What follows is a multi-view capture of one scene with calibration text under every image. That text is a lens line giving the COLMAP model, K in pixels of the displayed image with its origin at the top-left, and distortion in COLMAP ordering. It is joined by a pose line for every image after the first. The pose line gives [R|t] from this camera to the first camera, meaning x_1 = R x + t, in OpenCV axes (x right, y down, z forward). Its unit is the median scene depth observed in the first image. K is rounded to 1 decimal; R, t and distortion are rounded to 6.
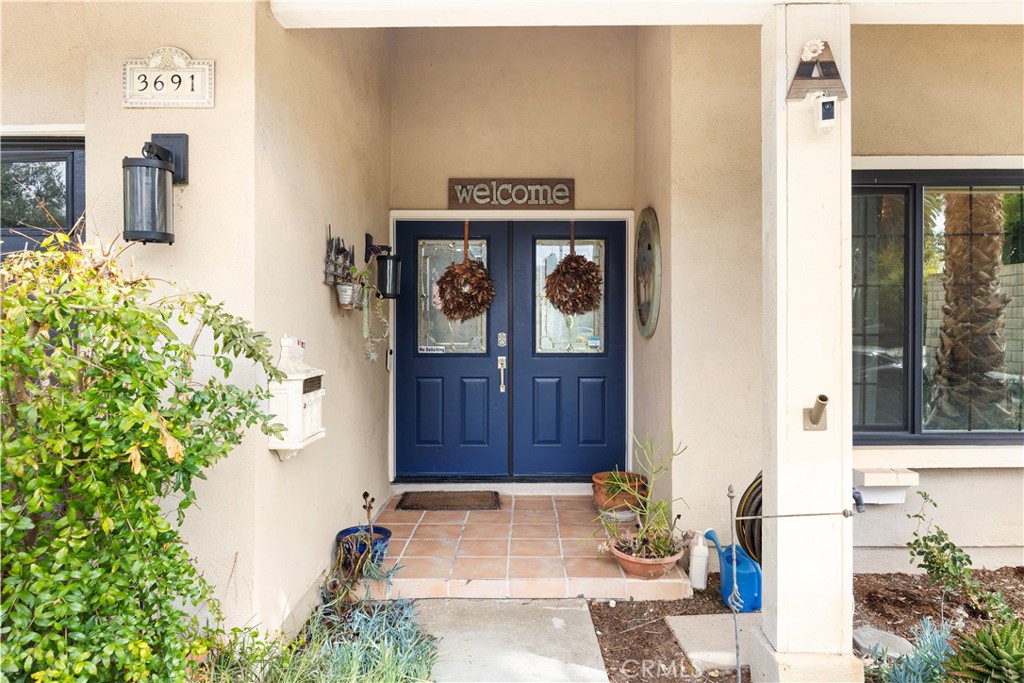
lens RADIAL K [[660.9, 0, 510.8], [0, 660.9, 338.9], [0, 0, 1]] dist [0.001756, 0.000220]
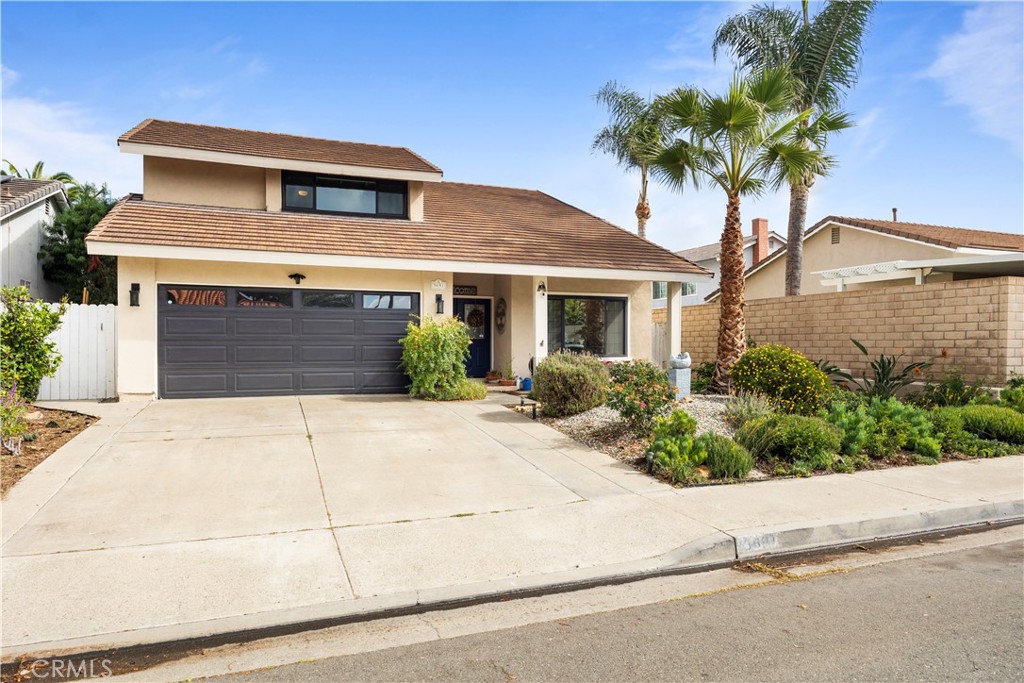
lens RADIAL K [[660.9, 0, 512.4], [0, 660.9, 343.7], [0, 0, 1]] dist [0.001756, 0.000220]
pose [[0.929080, 0.005516, 0.369837, -1.388703], [-0.000525, 0.999907, -0.013594, 0.133119], [-0.369877, 0.012436, 0.928997, -3.099349]]
